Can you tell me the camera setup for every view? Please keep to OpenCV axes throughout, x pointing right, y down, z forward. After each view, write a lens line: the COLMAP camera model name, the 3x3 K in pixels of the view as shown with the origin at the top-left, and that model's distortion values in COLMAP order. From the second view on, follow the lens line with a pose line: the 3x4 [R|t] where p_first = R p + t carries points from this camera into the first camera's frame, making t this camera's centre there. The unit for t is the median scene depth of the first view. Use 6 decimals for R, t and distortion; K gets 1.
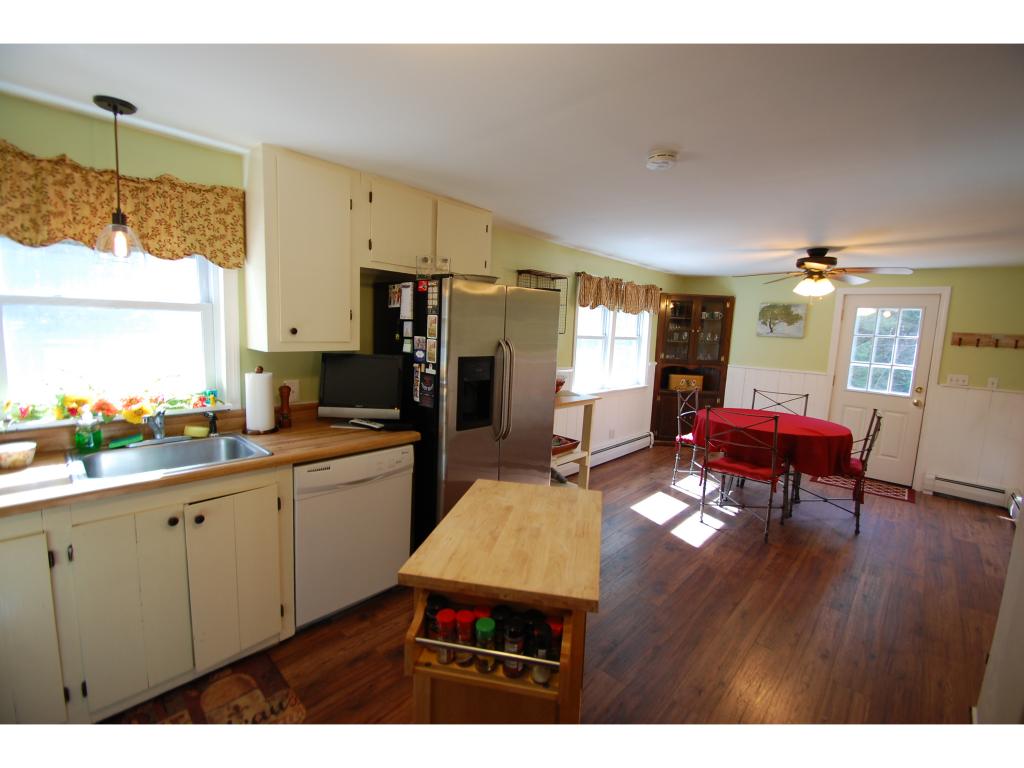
lens RADIAL K [[454.2, 0, 530.6], [0, 454.2, 379.2], [0, 0, 1]] dist [-0.003571, -0.006564]
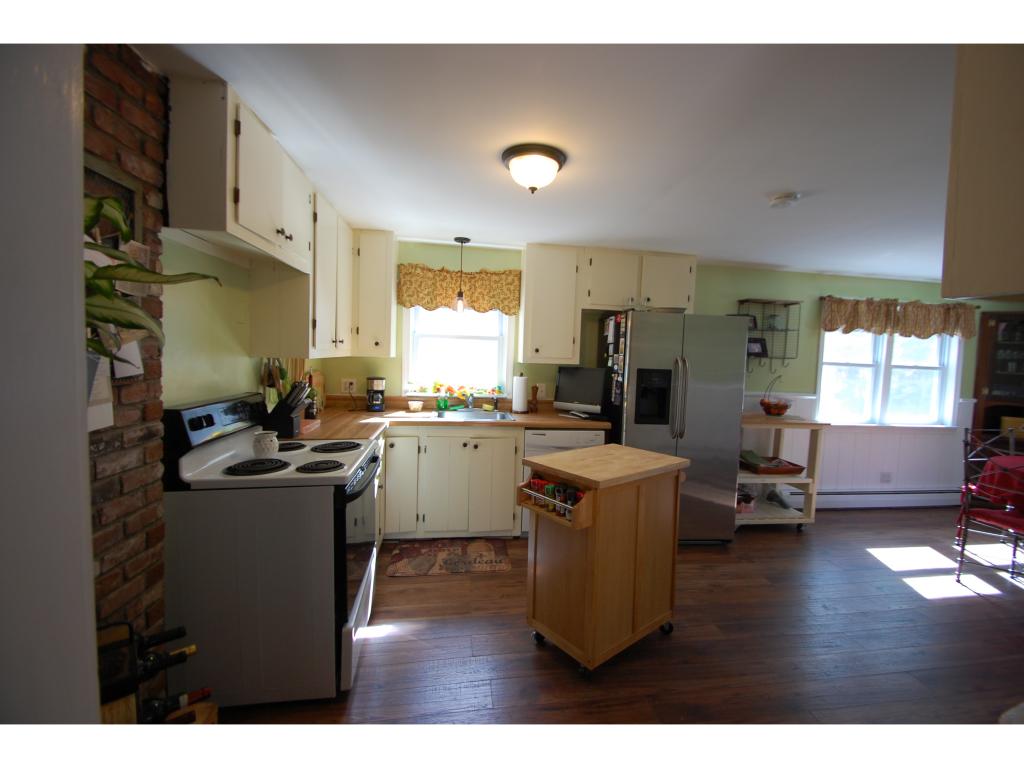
lens RADIAL K [[454.2, 0, 520.7], [0, 454.2, 377.5], [0, 0, 1]] dist [-0.003571, -0.006564]
pose [[0.768310, 0.016950, -0.639853, 0.435961], [-0.076043, 0.994987, -0.064952, 0.091677], [0.635545, 0.098560, 0.765747, -0.254609]]
